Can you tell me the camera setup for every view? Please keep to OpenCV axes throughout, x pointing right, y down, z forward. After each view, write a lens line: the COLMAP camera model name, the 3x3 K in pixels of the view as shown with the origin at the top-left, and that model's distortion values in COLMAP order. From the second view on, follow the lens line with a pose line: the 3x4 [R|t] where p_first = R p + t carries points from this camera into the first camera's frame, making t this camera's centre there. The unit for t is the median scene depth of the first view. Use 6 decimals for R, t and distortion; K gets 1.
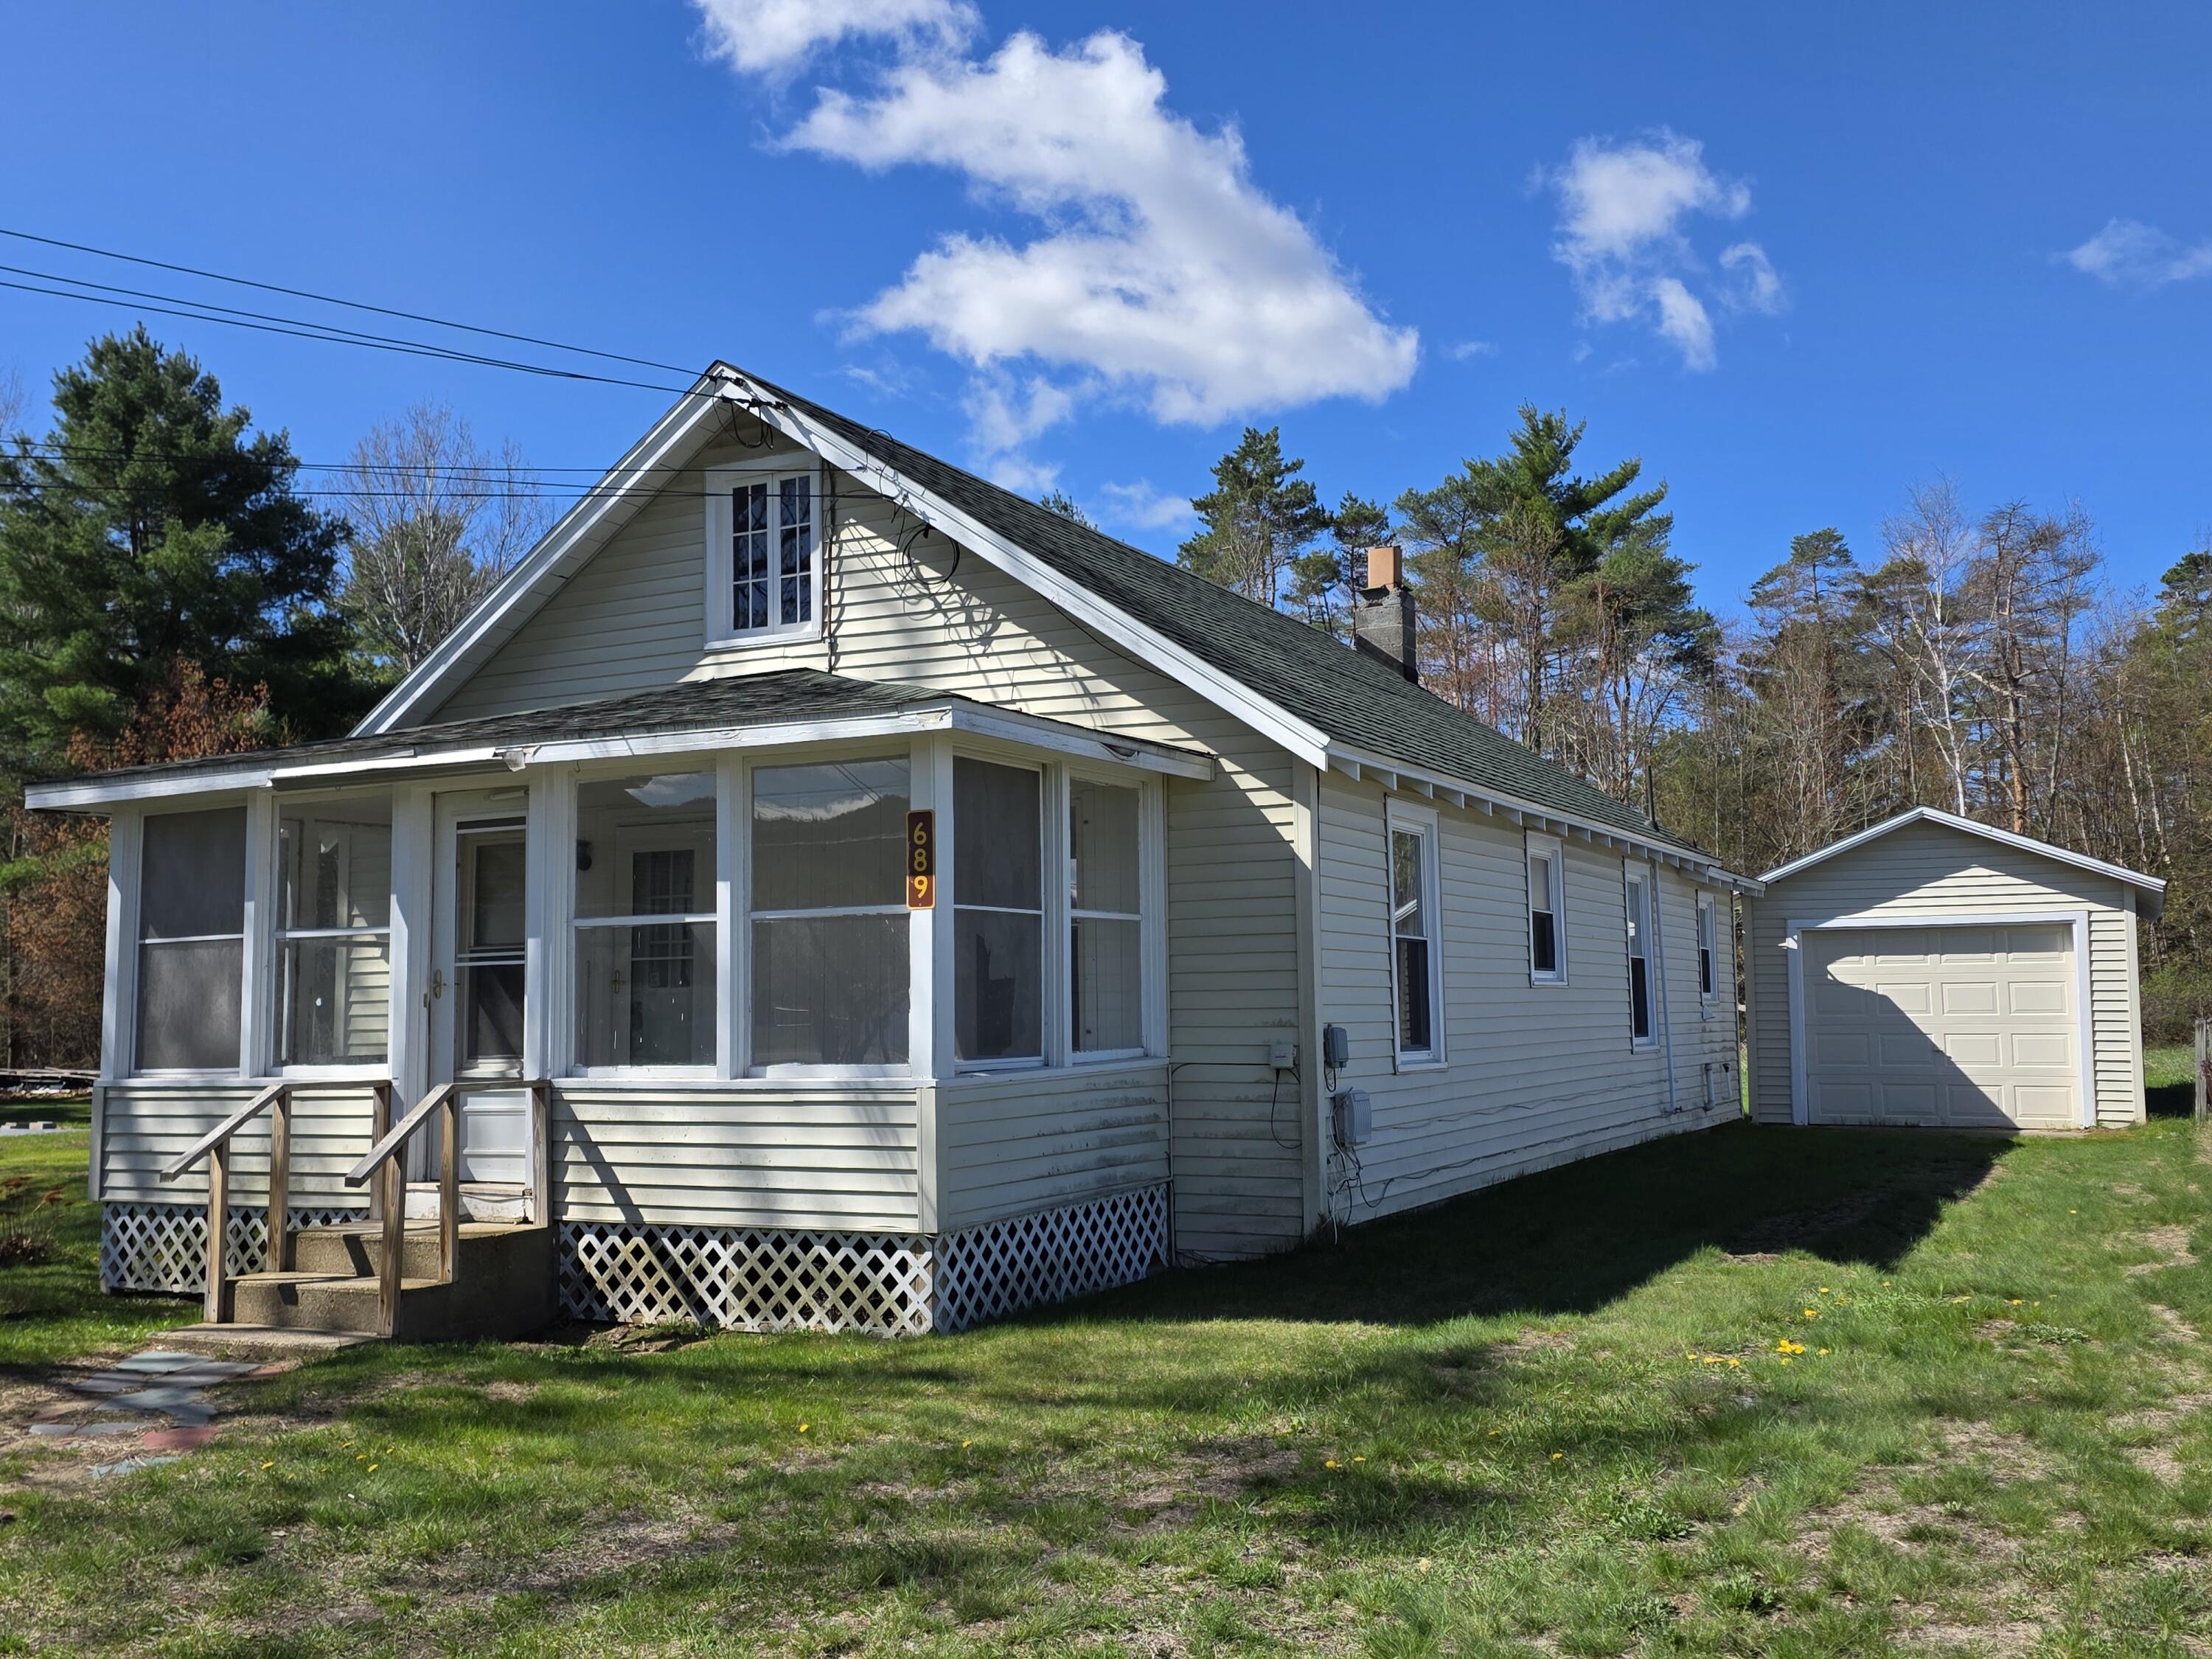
lens RADIAL K [[2048.3, 0, 1106.0], [0, 2048.3, 829.5], [0, 0, 1]] dist [0.095344, -0.269089]
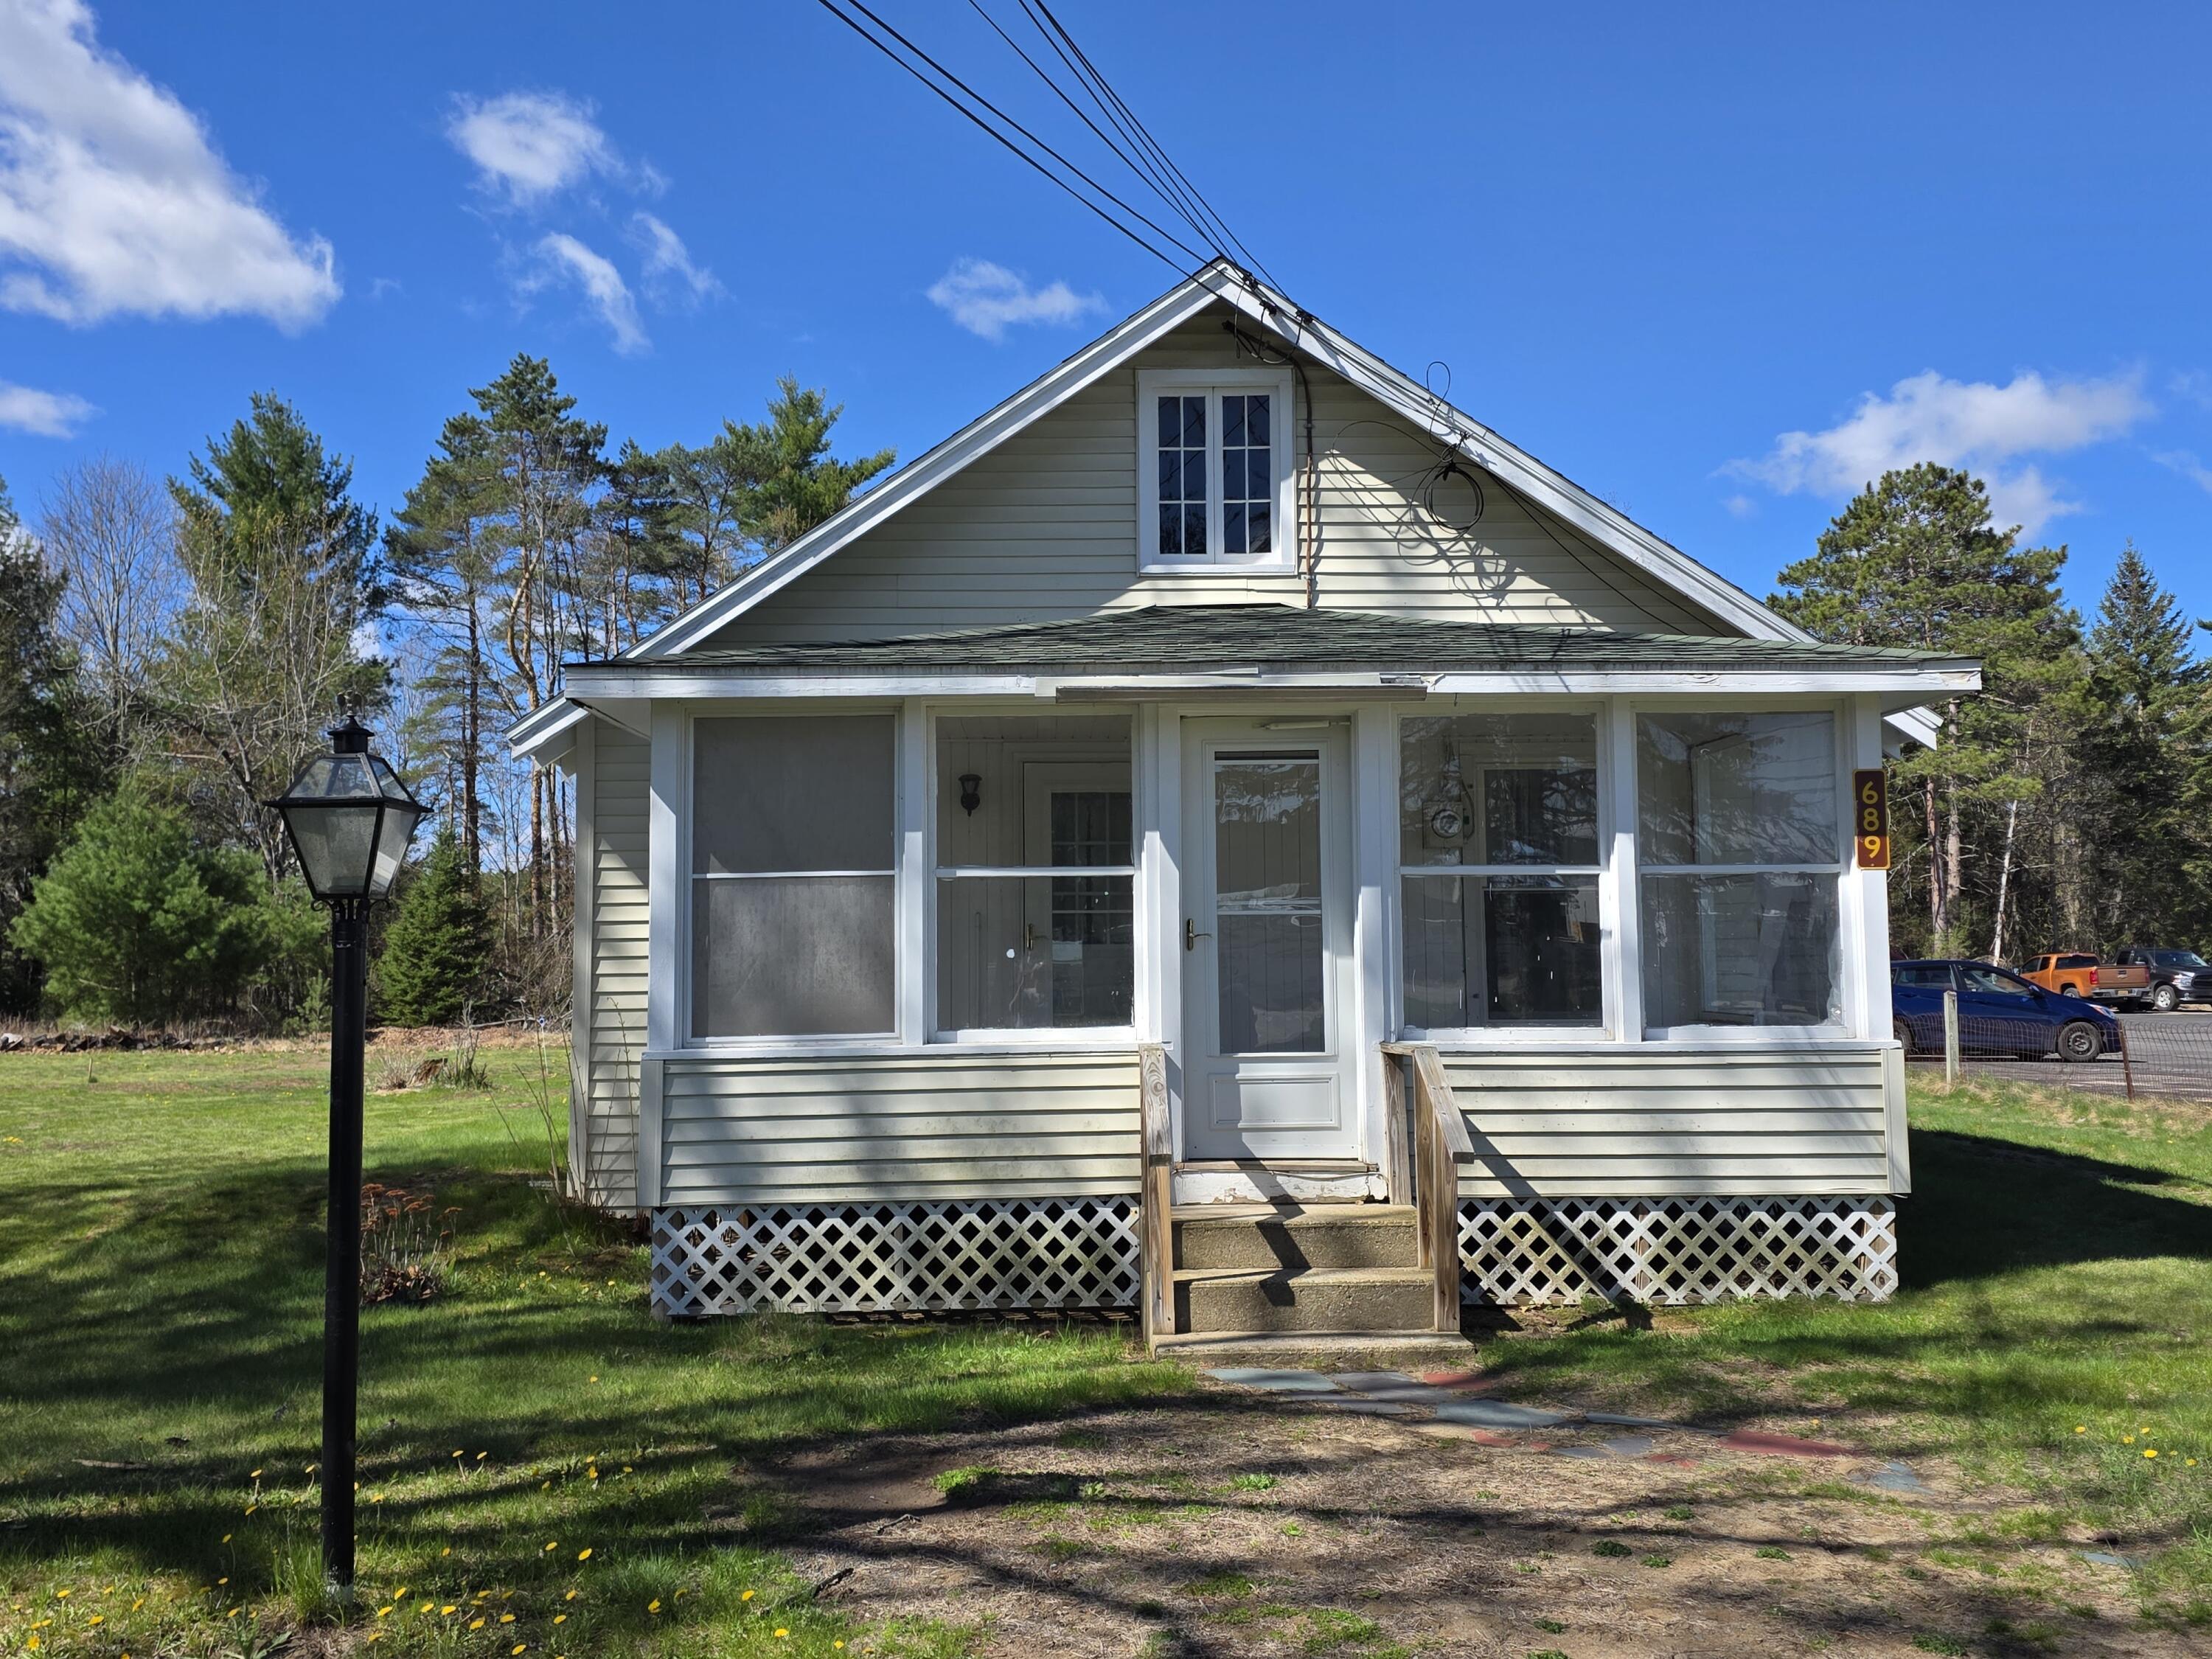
lens RADIAL K [[2048.3, 0, 1106.0], [0, 2048.3, 829.5], [0, 0, 1]] dist [0.095344, -0.269089]
pose [[0.884137, 0.039705, 0.465538, -0.826047], [-0.046193, 0.998929, 0.002532, 0.032044], [-0.464939, -0.023743, 0.885025, 0.269138]]
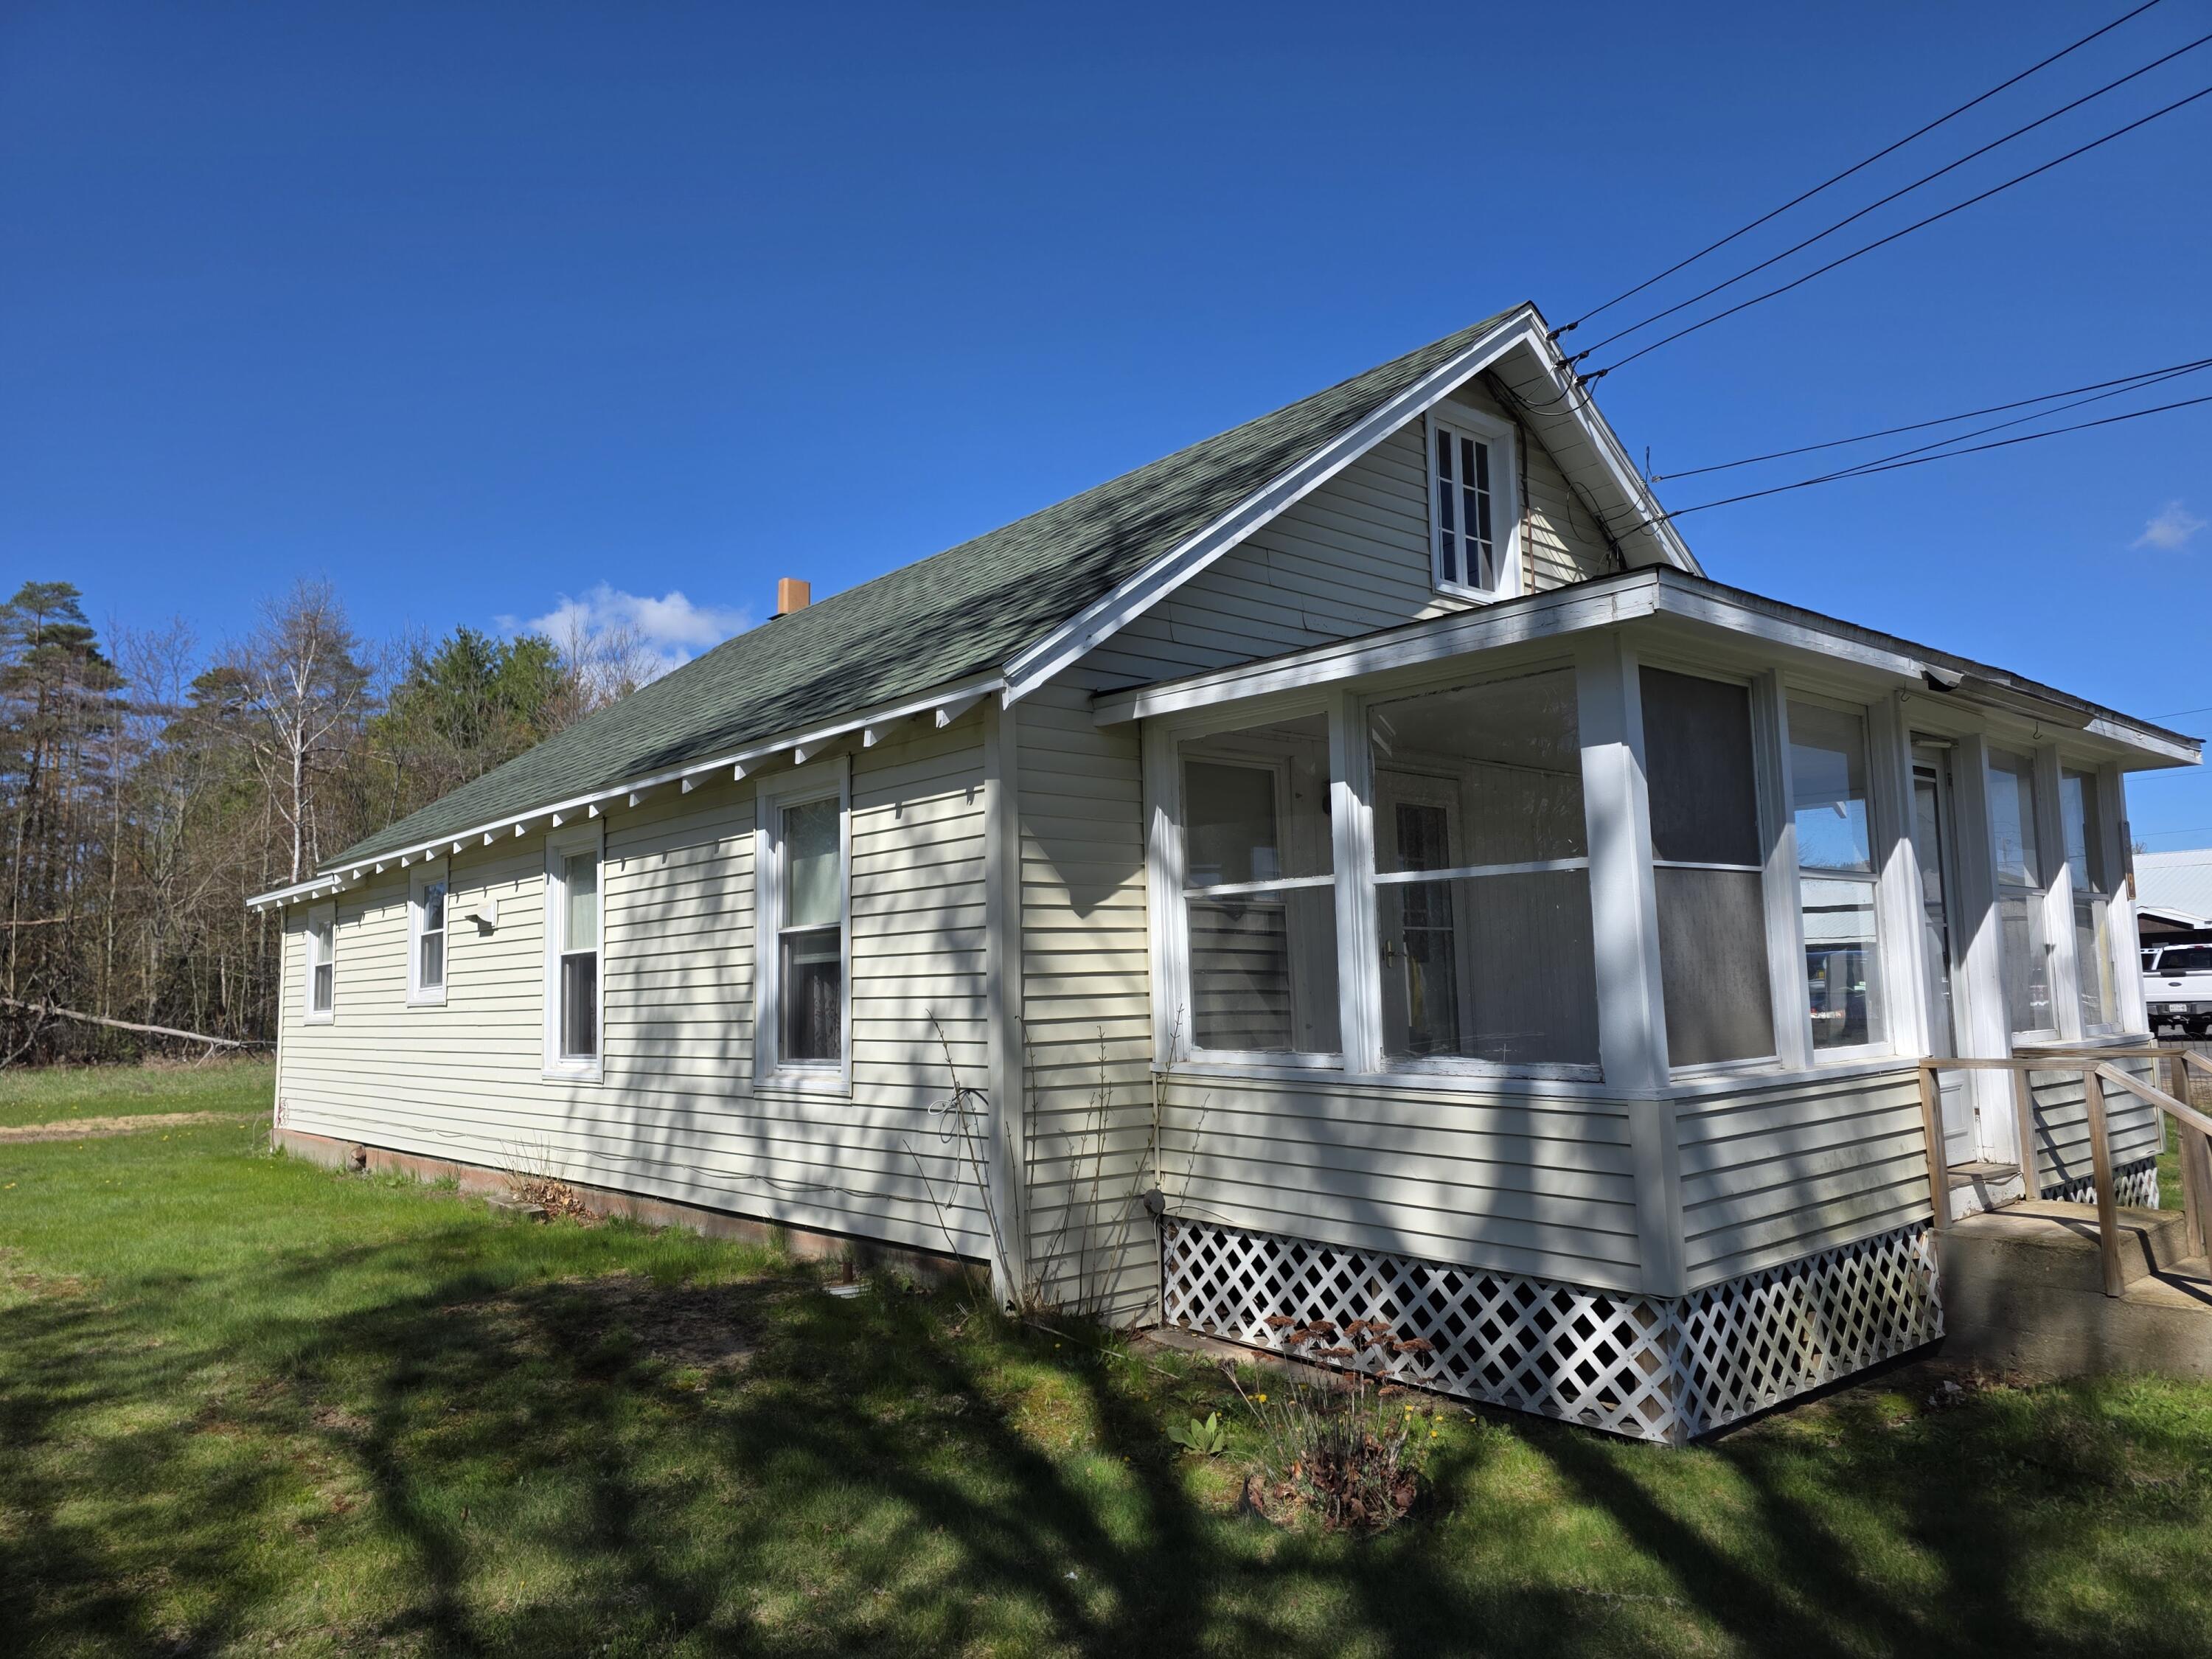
lens RADIAL K [[1443.2, 0, 1106.0], [0, 1443.2, 829.5], [0, 0, 1]] dist [0.002205, -0.000016]
pose [[0.380524, 0.096651, 0.919706, -1.098961], [-0.067638, 0.994769, -0.076554, 0.103747], [-0.922294, -0.033076, 0.385071, 1.168555]]
